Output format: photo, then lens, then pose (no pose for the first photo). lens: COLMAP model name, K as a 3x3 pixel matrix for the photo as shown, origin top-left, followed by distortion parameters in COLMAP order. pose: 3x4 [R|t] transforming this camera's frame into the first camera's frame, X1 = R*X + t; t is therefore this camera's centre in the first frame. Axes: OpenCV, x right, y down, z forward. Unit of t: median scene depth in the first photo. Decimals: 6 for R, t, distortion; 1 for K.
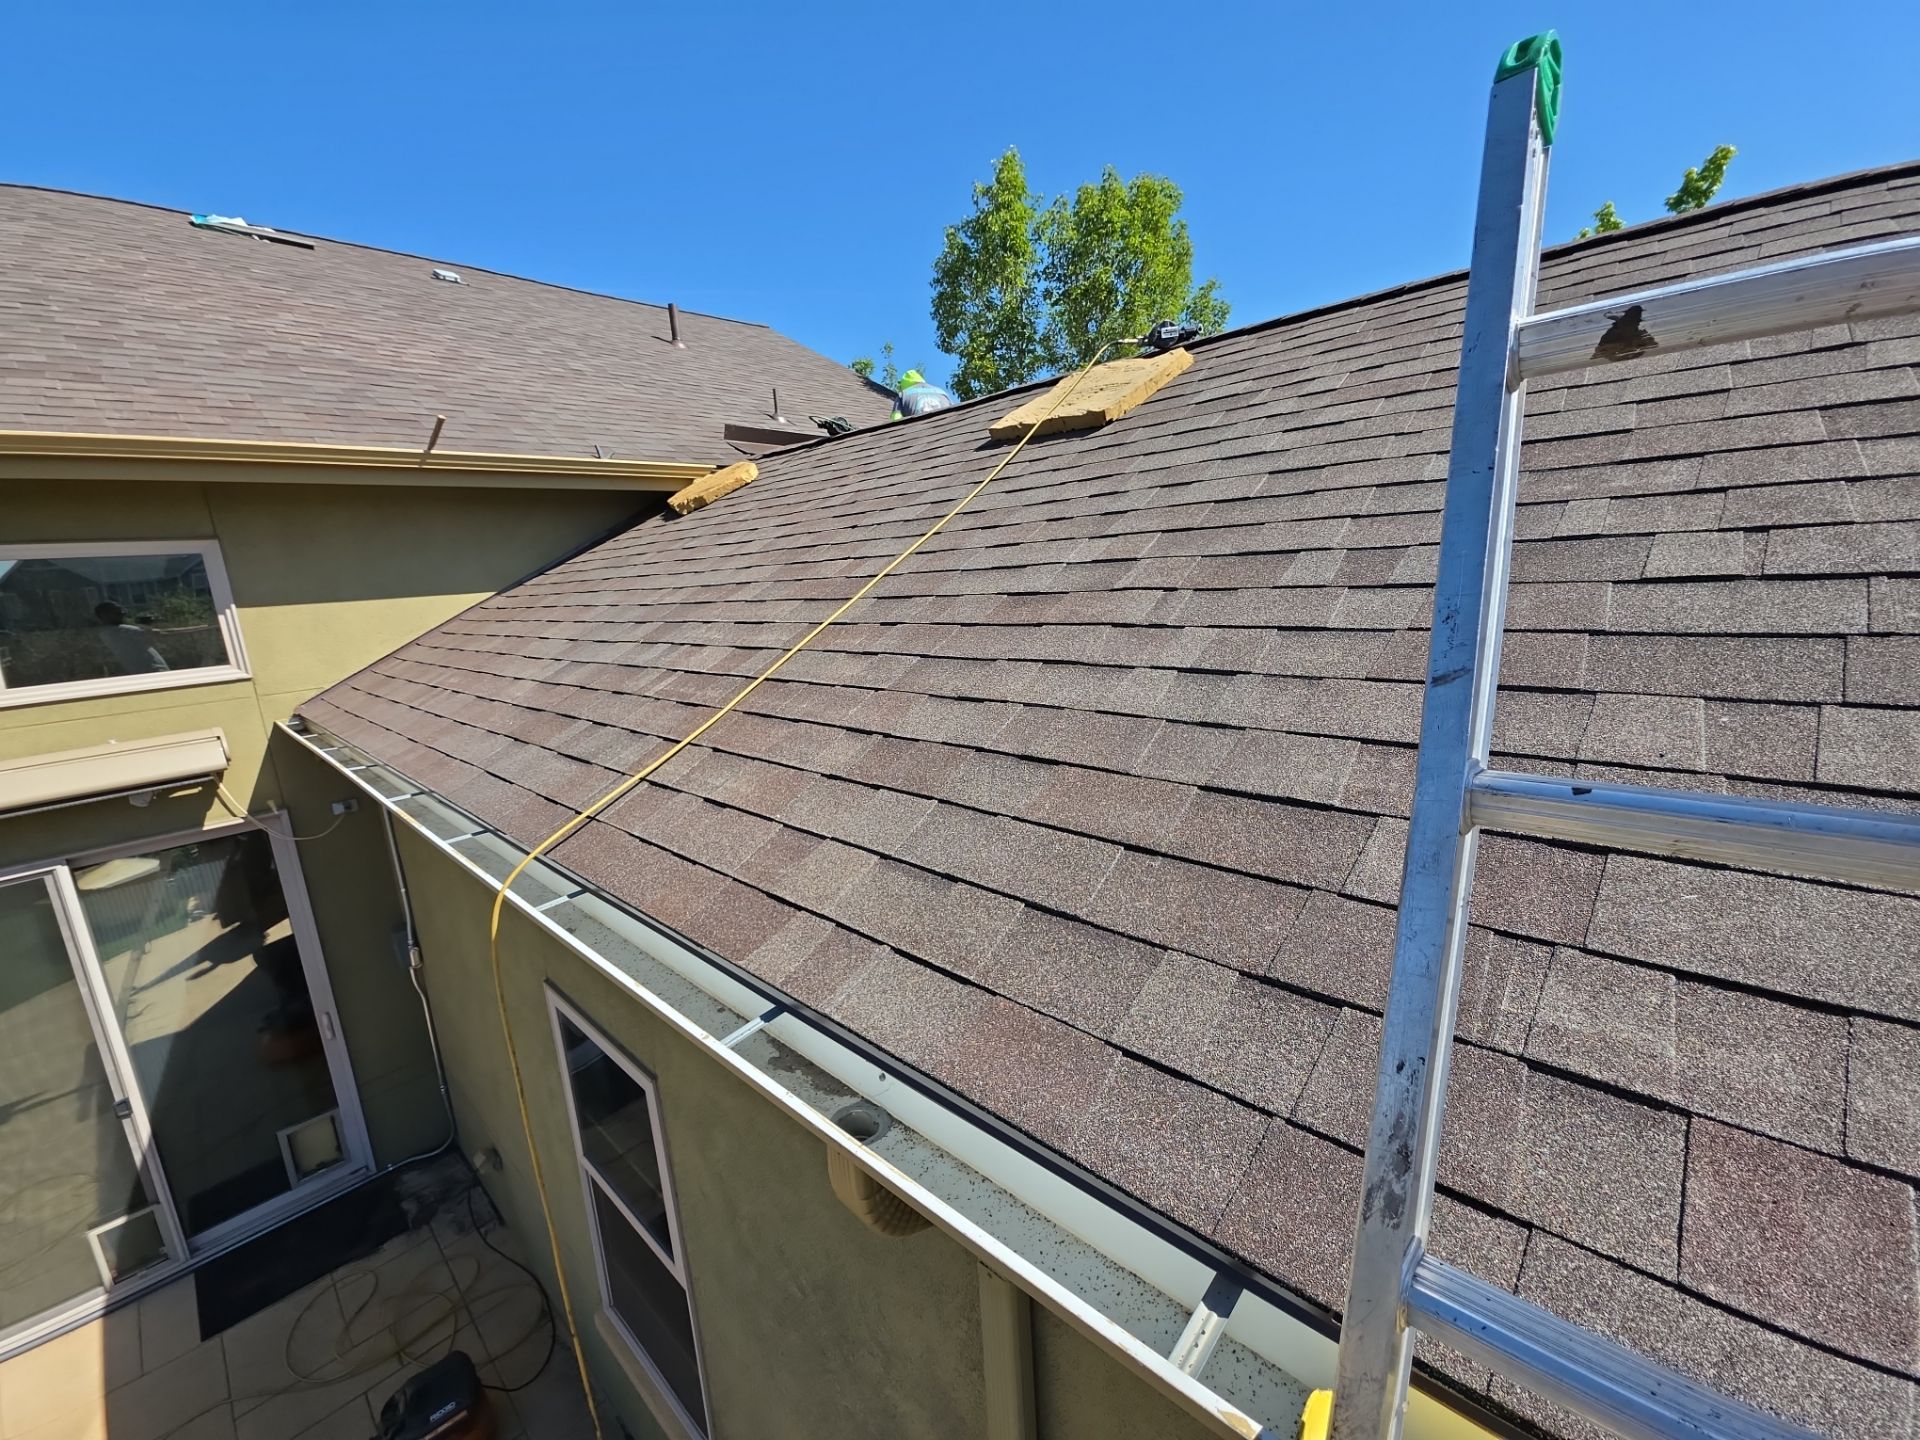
lens RADIAL K [[756.2, 0, 952.6], [0, 756.2, 711.0], [0, 0, 1]] dist [0.001798, -0.004144]
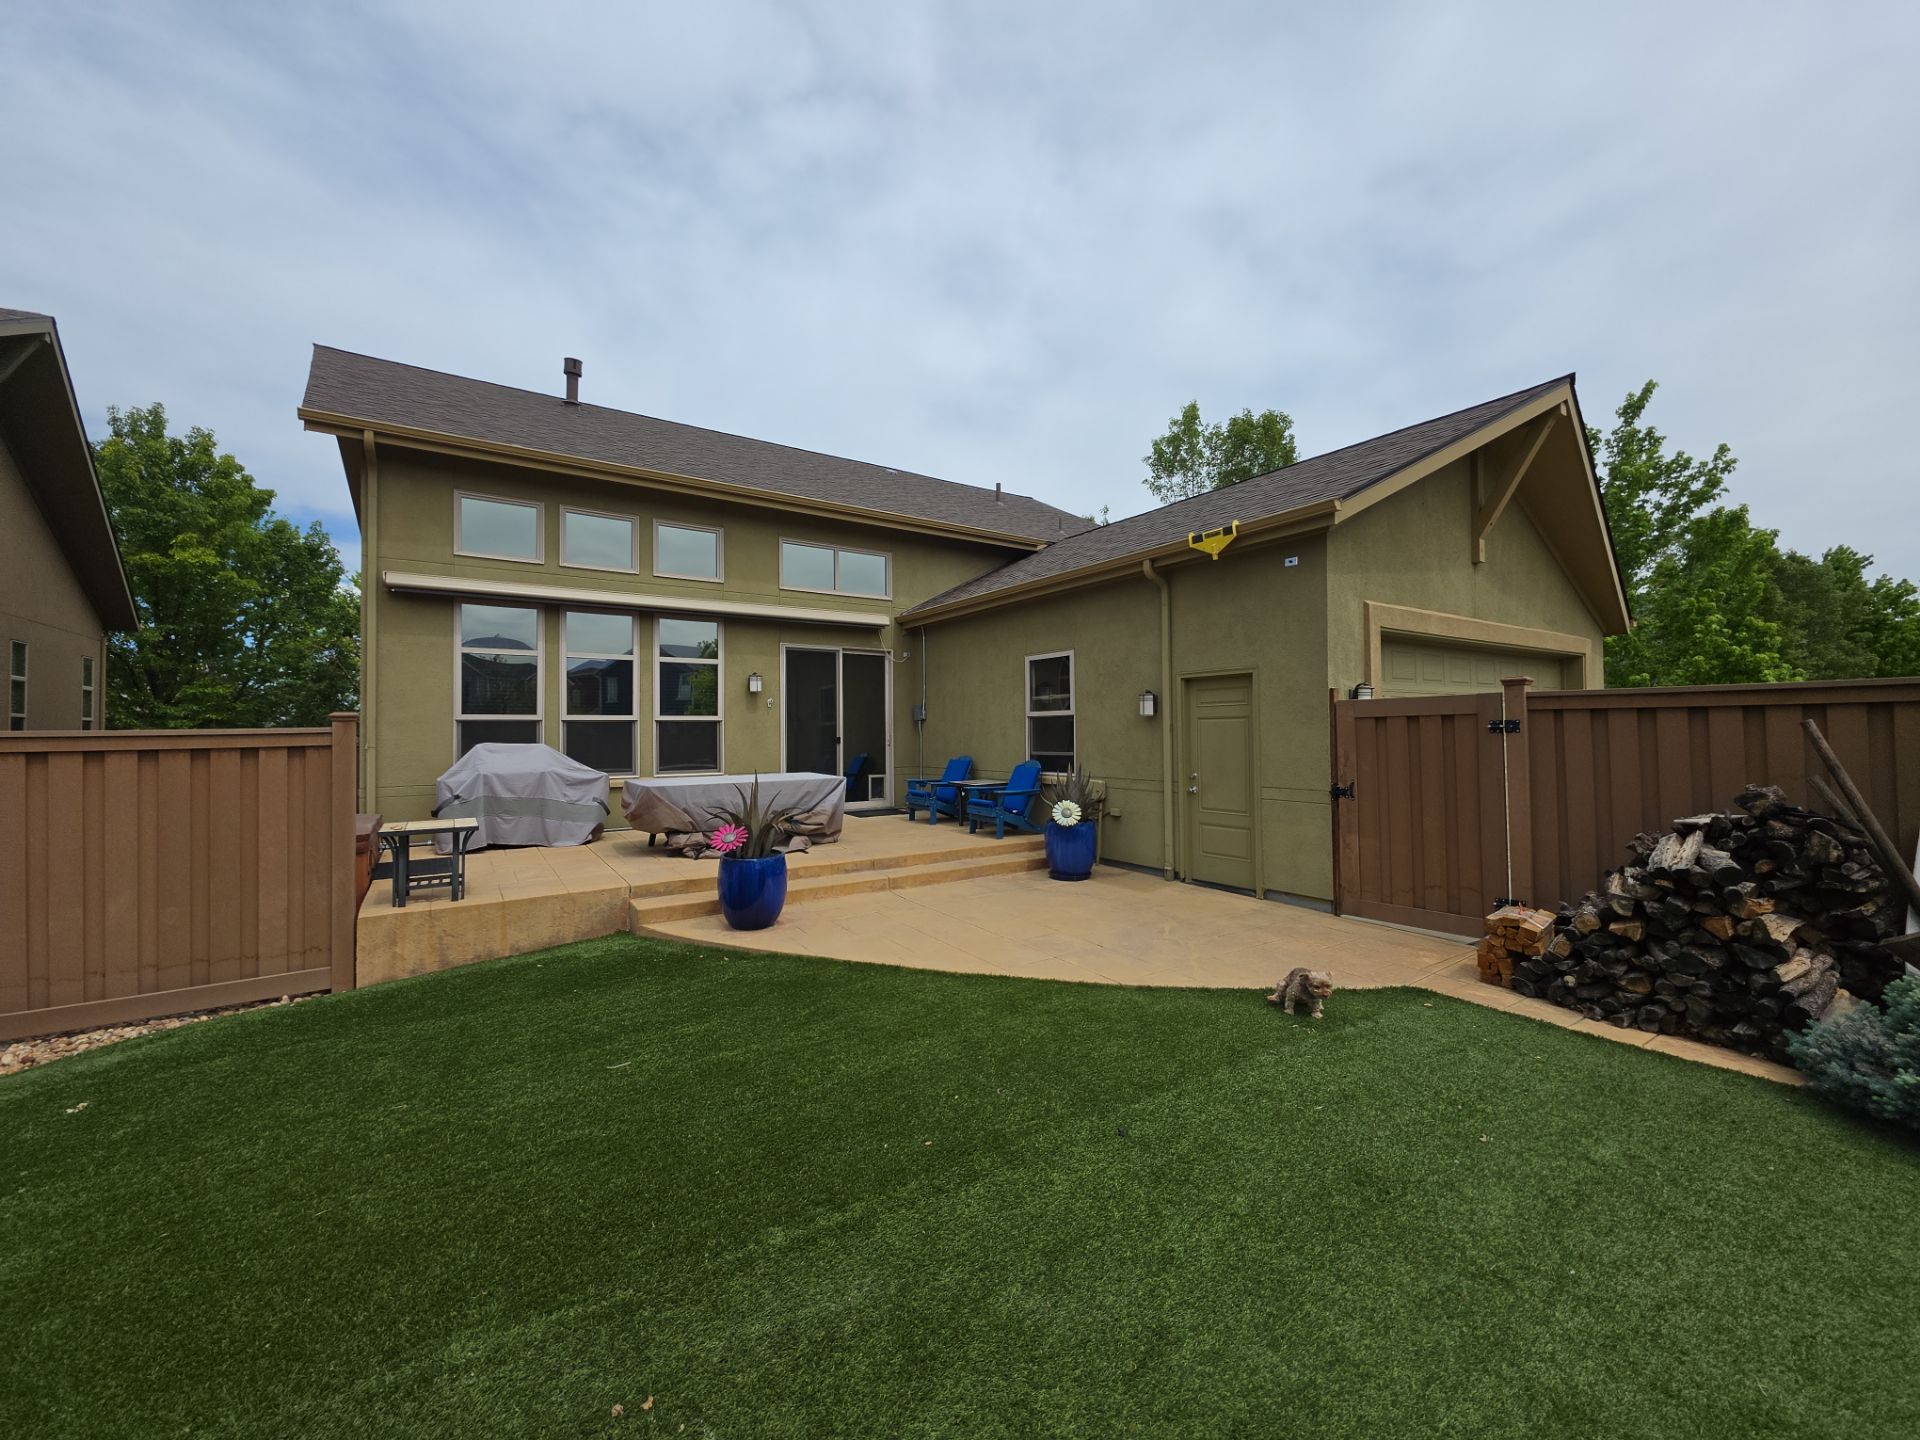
lens RADIAL K [[756.2, 0, 952.6], [0, 756.2, 711.0], [0, 0, 1]] dist [0.001798, -0.004144]
pose [[0.971186, 0.051808, -0.232624, -0.011752], [-0.100043, 0.974546, -0.200629, 0.423017], [0.216309, 0.218120, 0.951648, -0.725814]]
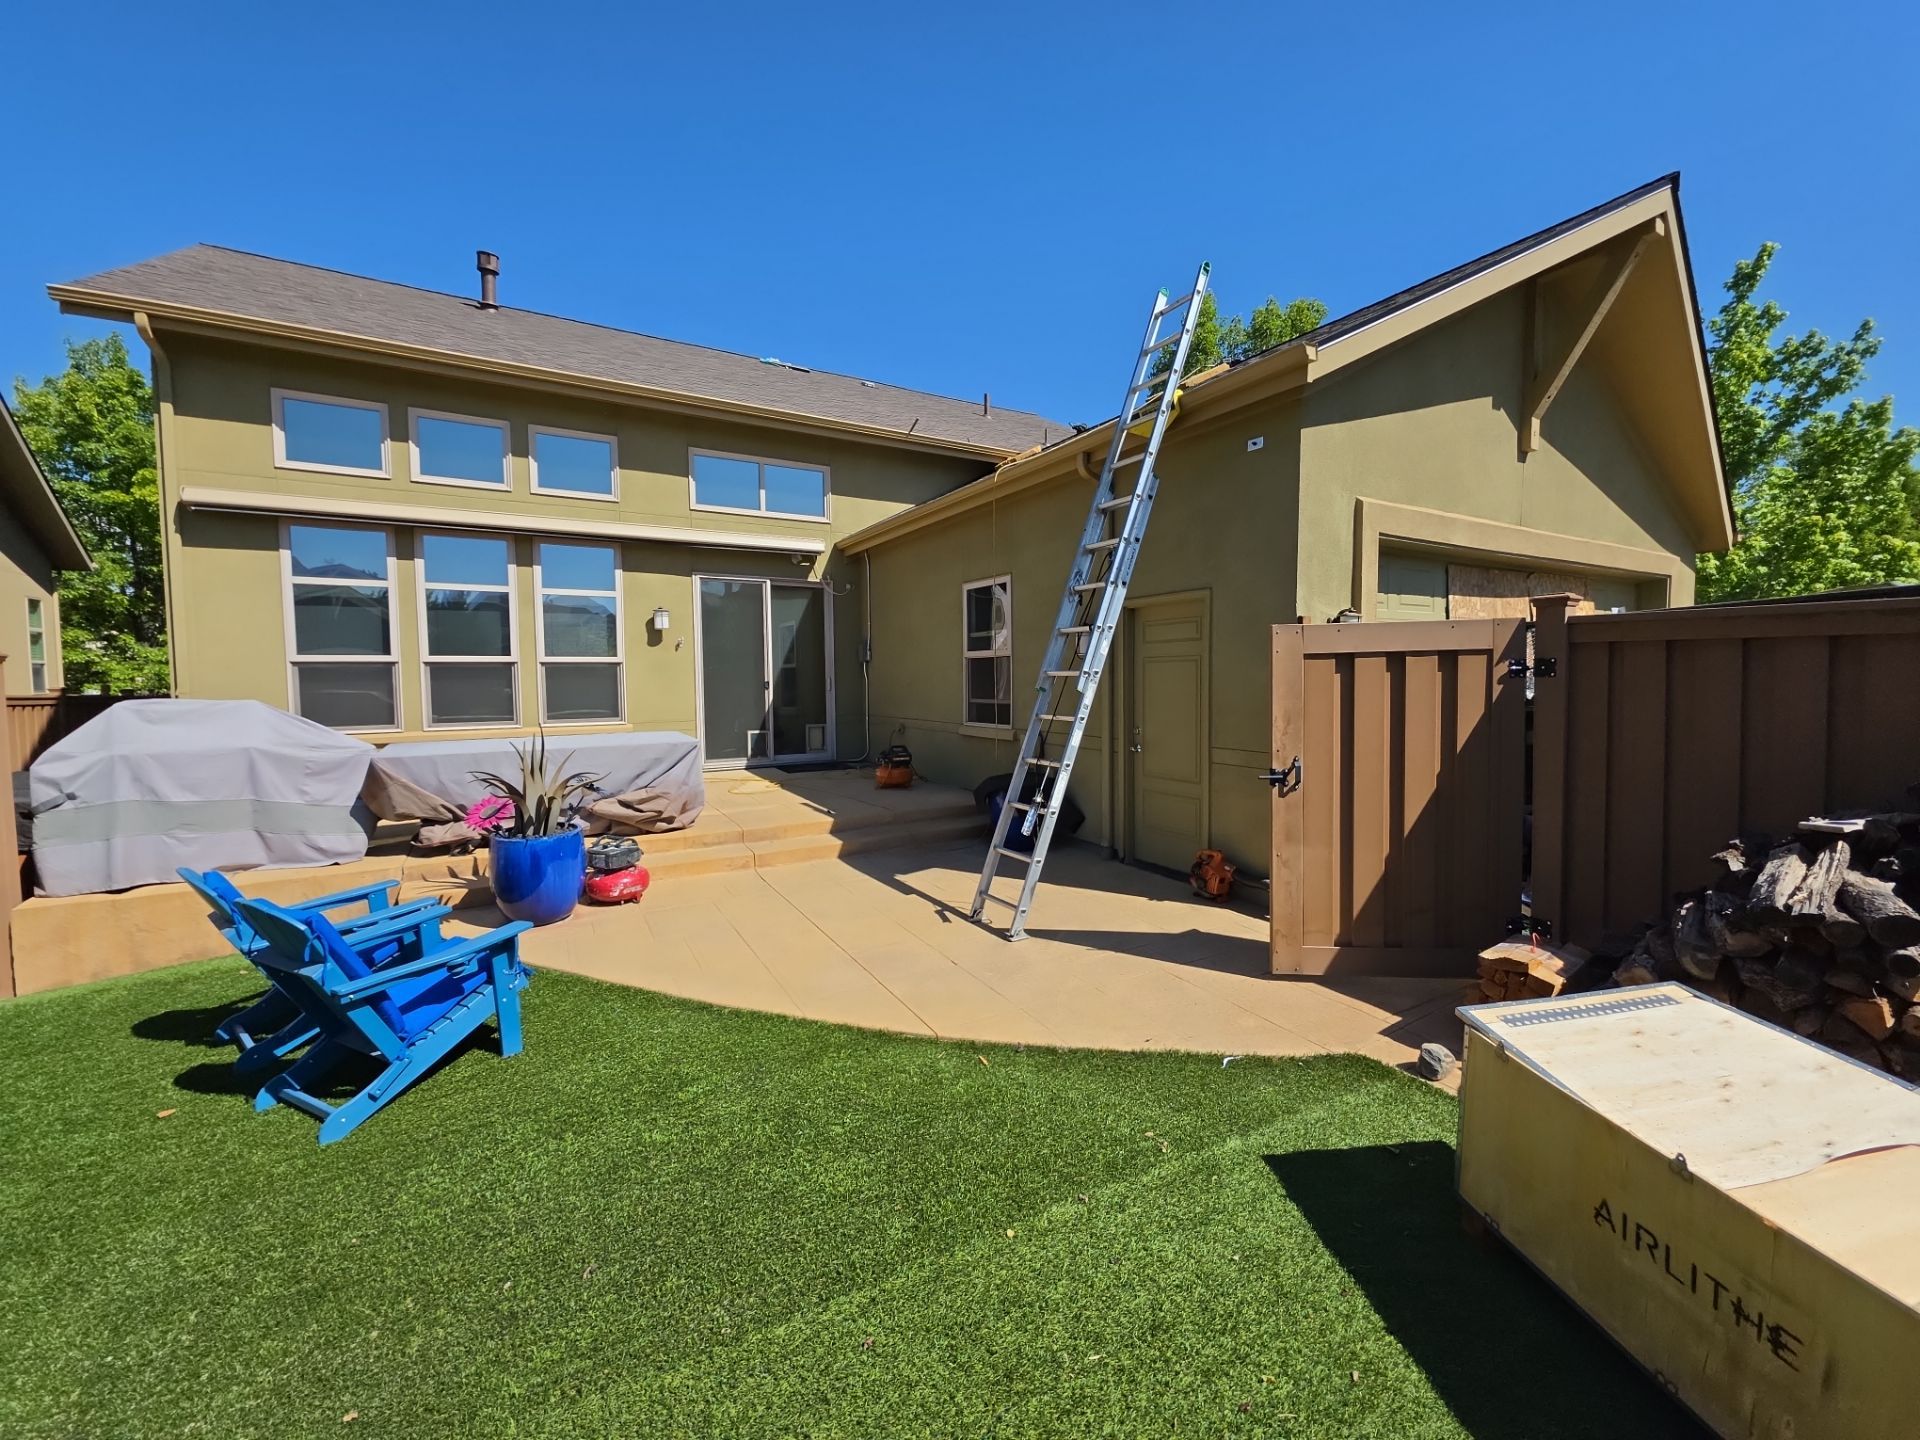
lens RADIAL K [[756.2, 0, 952.6], [0, 756.2, 711.0], [0, 0, 1]] dist [0.001798, -0.004144]
pose [[0.955239, 0.072439, -0.286831, 0.090668], [-0.110593, 0.986701, -0.119120, 0.377721], [0.274387, 0.145510, 0.950546, -0.532918]]
